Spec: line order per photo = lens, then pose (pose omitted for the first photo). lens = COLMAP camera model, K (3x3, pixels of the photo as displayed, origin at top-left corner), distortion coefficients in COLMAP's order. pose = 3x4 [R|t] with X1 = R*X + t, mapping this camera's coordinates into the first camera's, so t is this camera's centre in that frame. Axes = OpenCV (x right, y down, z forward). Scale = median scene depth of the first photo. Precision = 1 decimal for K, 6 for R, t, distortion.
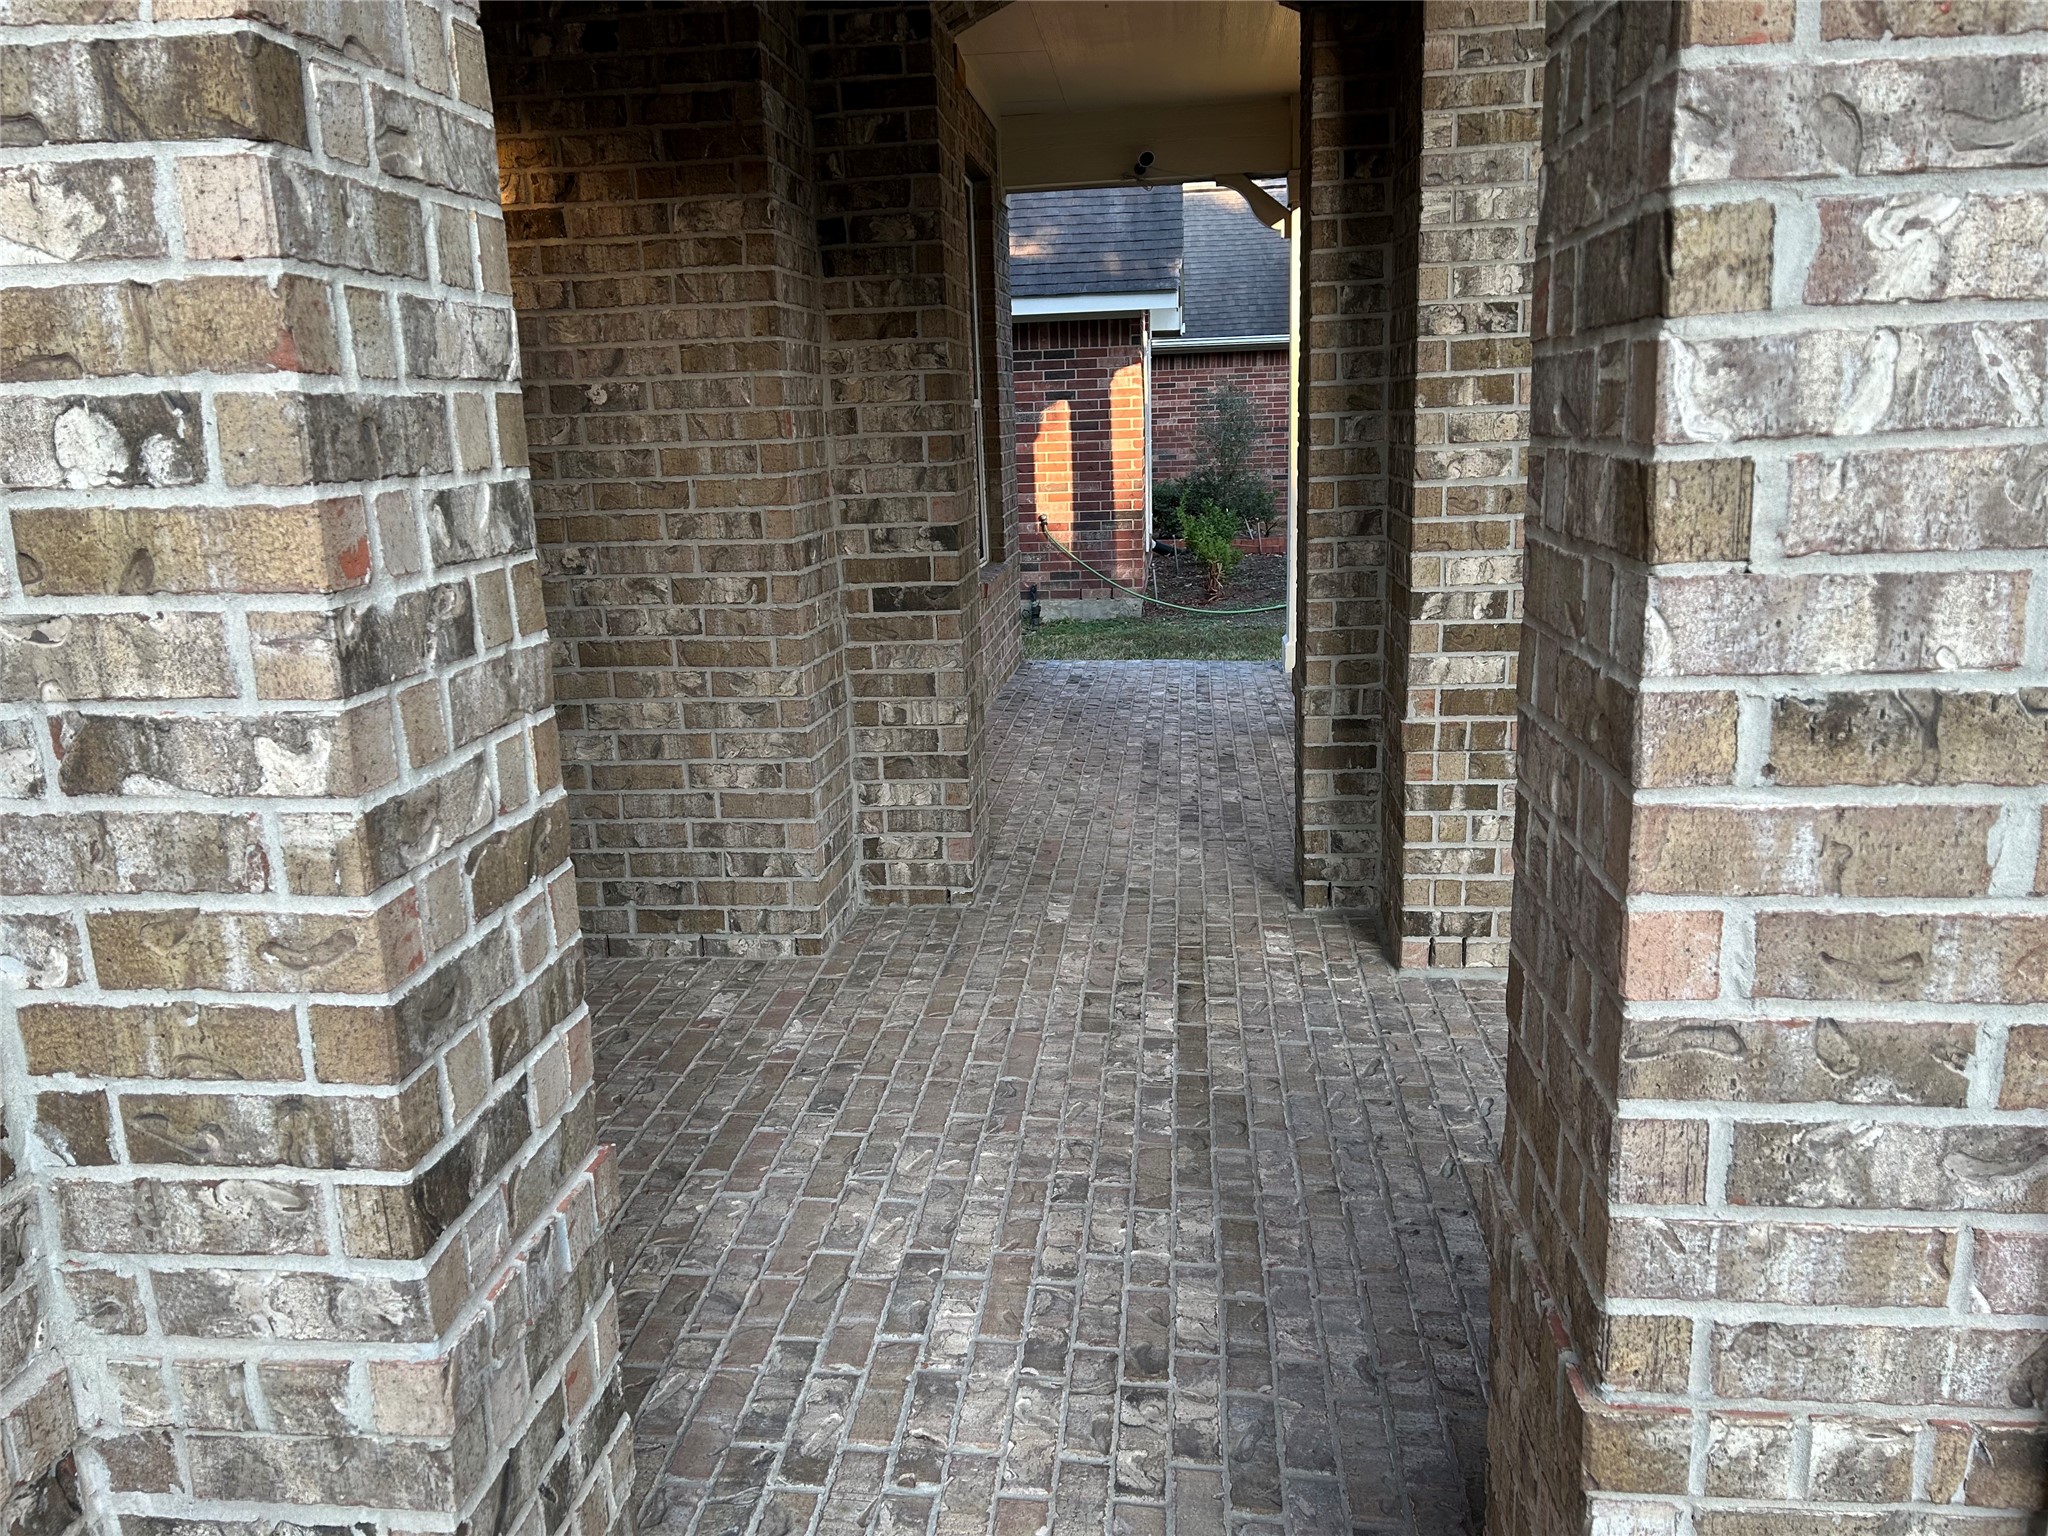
lens RADIAL K [[1543.1, 0, 1022.4], [0, 1543.1, 777.9], [0, 0, 1]] dist [0.012715, -0.010973]
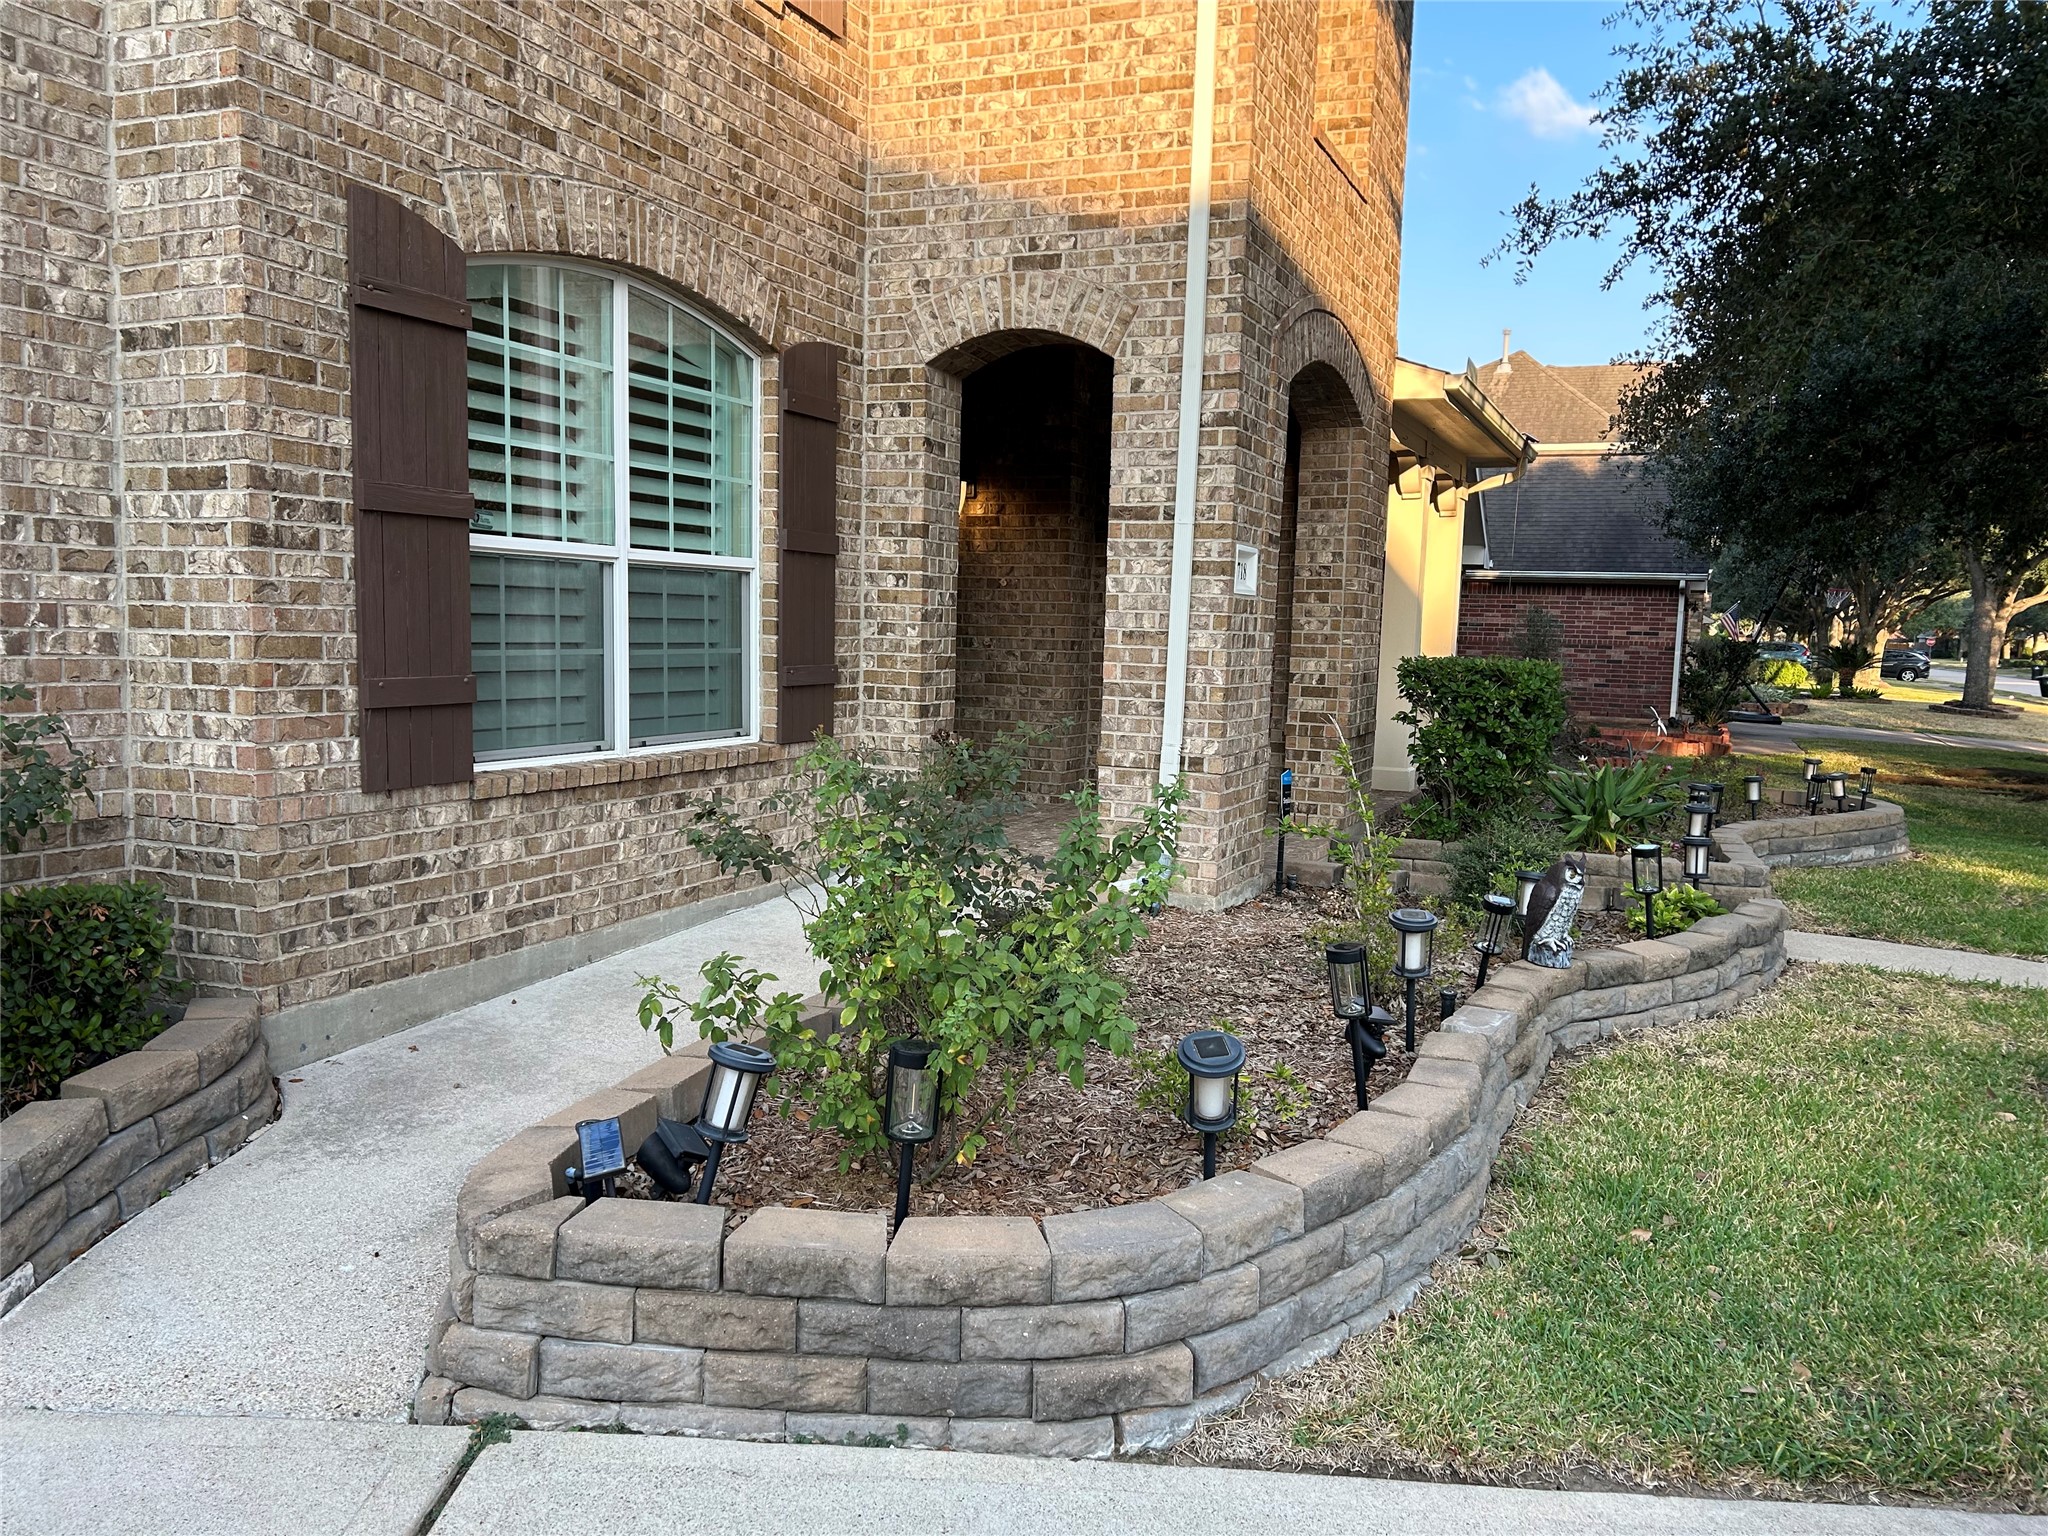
lens RADIAL K [[1543.1, 0, 1022.4], [0, 1543.1, 777.9], [0, 0, 1]] dist [0.012715, -0.010973]
pose [[0.950105, 0.091910, -0.298081, 1.709432], [-0.129786, 0.985440, -0.109830, 1.099743], [0.283646, 0.143037, 0.948201, -4.311514]]
